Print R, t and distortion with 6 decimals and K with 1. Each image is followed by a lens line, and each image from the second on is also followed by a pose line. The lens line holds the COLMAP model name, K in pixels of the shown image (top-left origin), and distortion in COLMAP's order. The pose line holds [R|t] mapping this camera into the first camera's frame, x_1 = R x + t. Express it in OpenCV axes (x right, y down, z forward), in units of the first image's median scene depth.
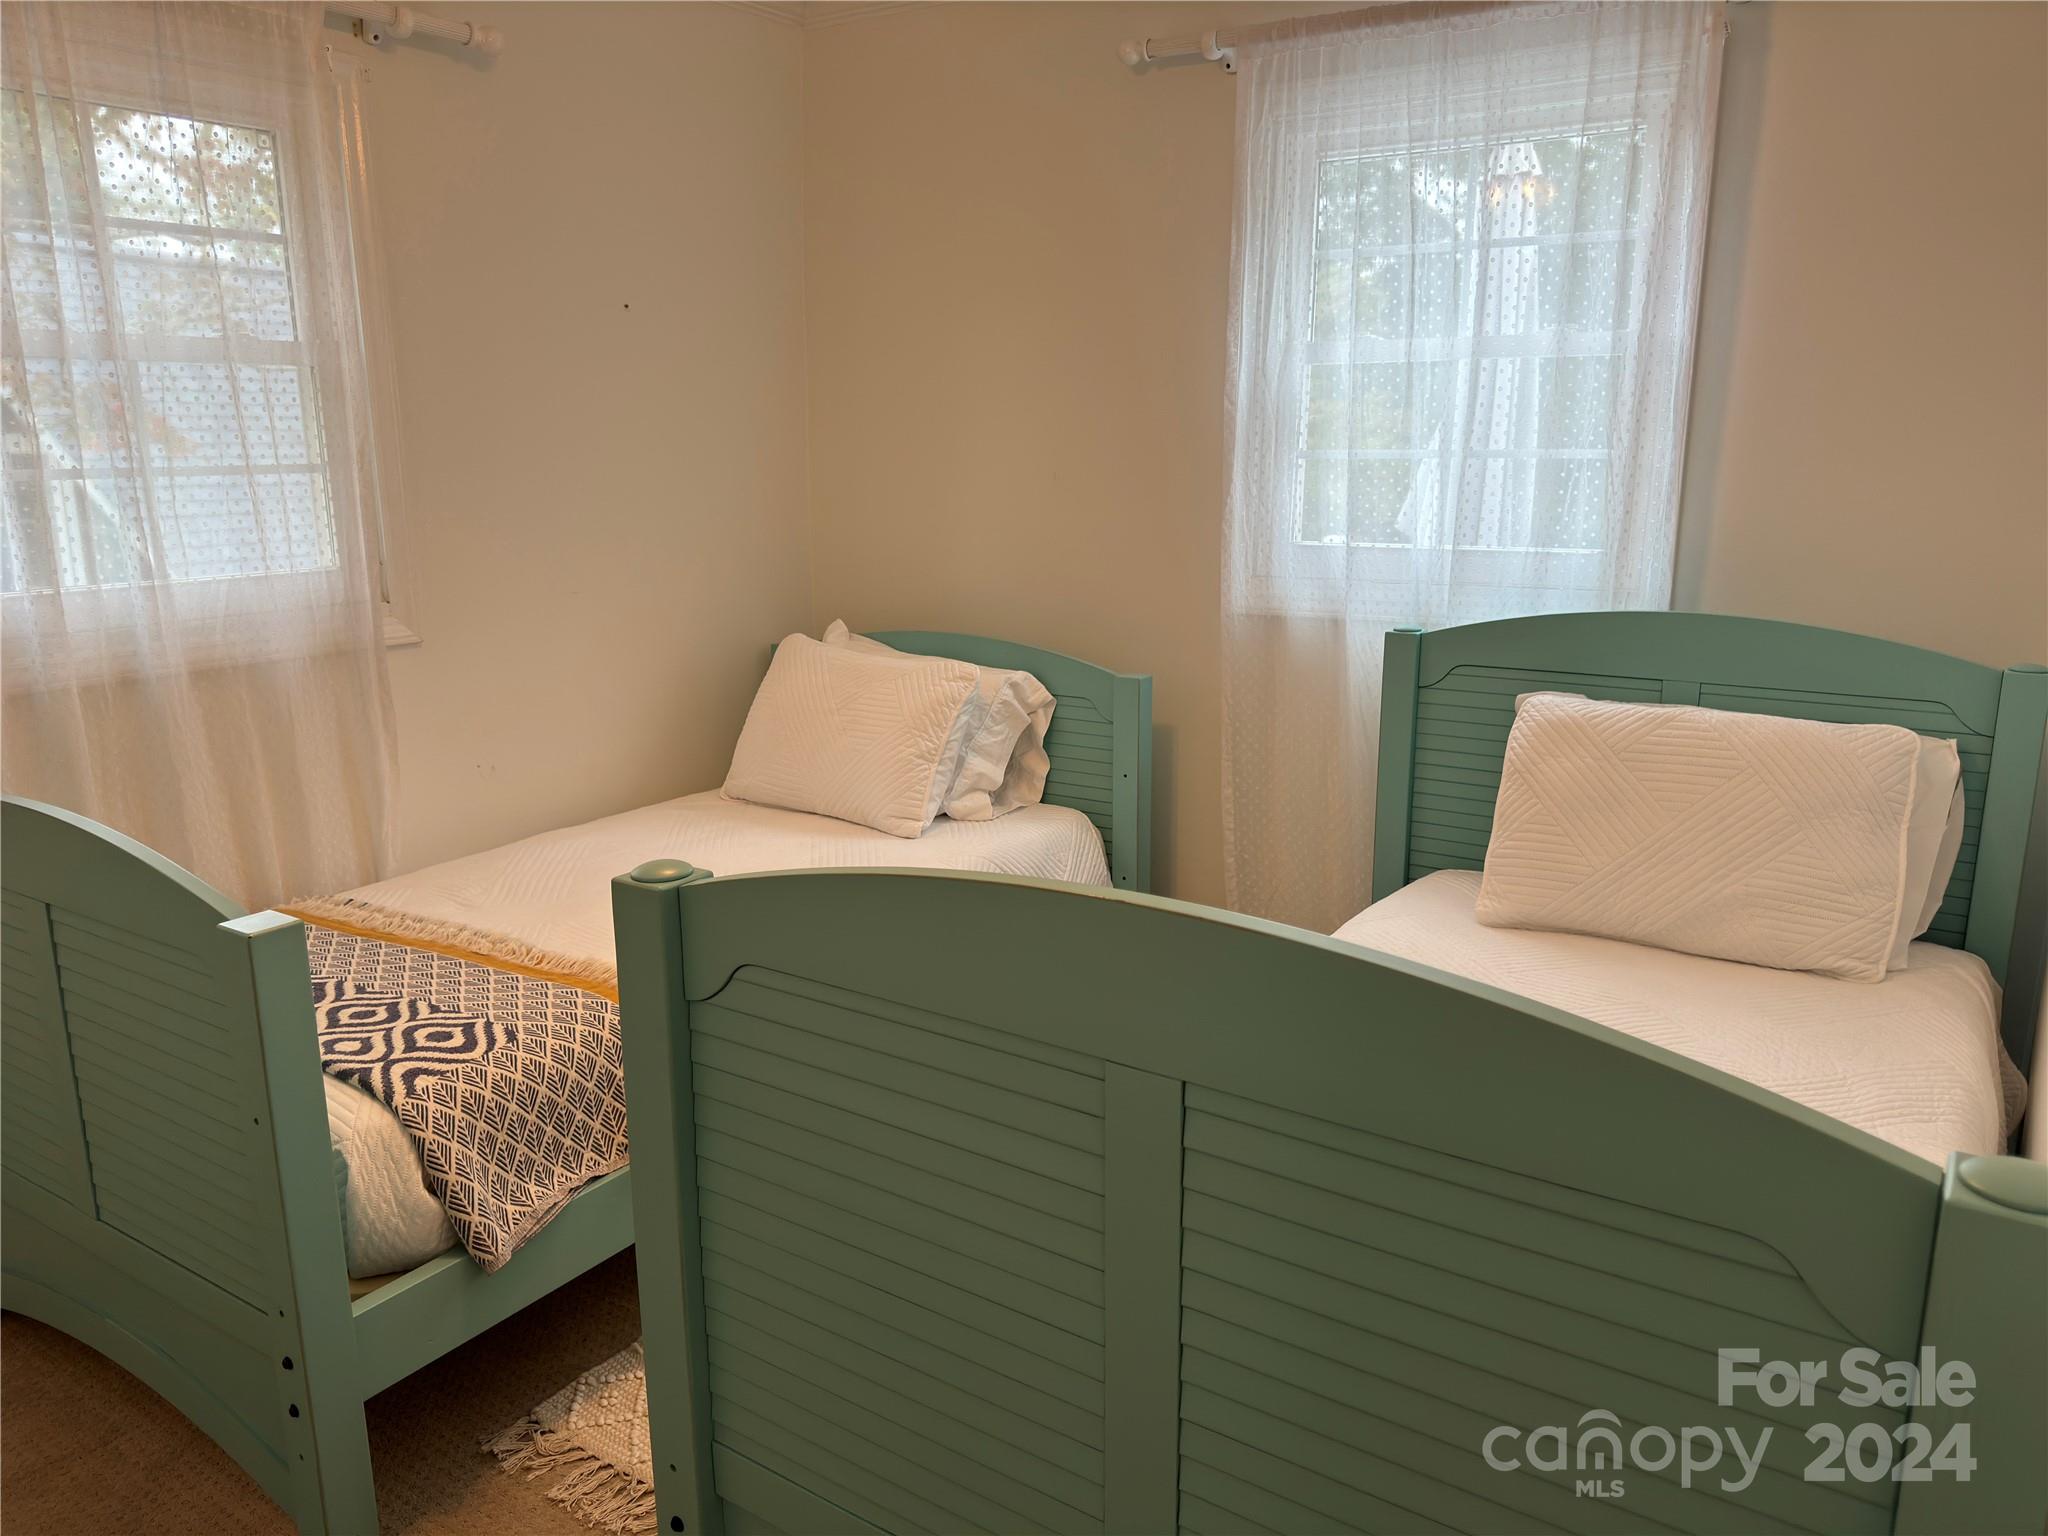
lens RADIAL K [[1414.6, 0, 1024.0], [0, 1414.6, 768.0], [0, 0, 1]] dist [0.105382, -0.172957]
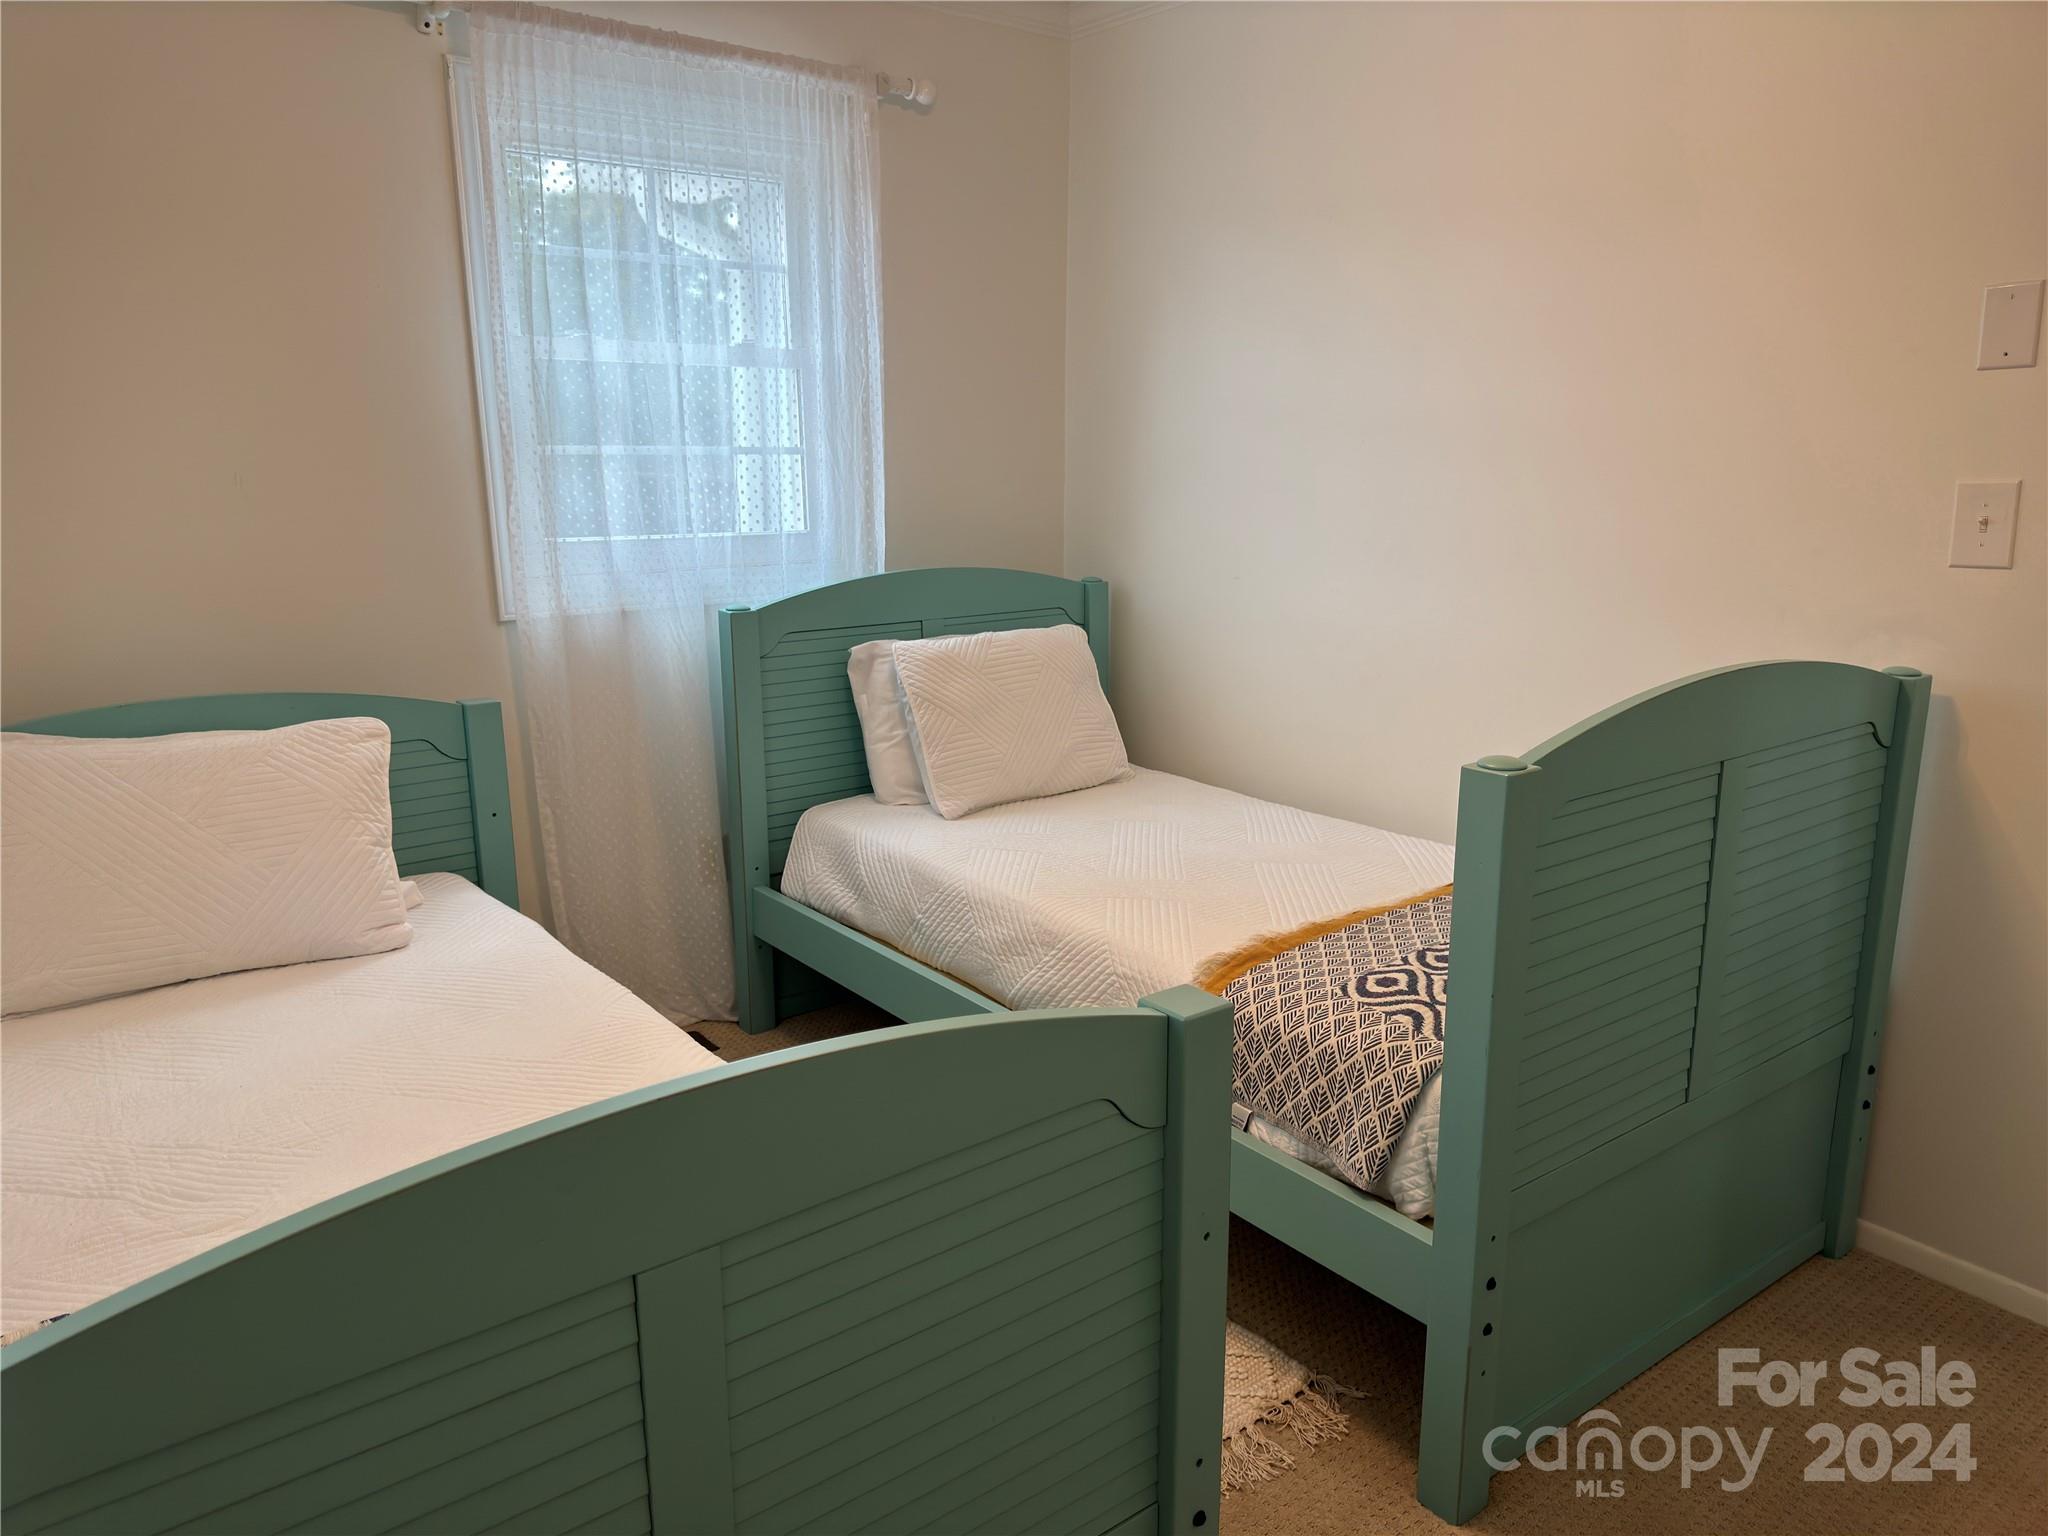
lens RADIAL K [[1414.6, 0, 1024.0], [0, 1414.6, 768.0], [0, 0, 1]] dist [0.105382, -0.172957]
pose [[0.321493, -0.205001, 0.924455, -0.704320], [0.218951, 0.965920, 0.138053, -0.081923], [-0.921251, 0.158027, 0.355421, 0.425933]]
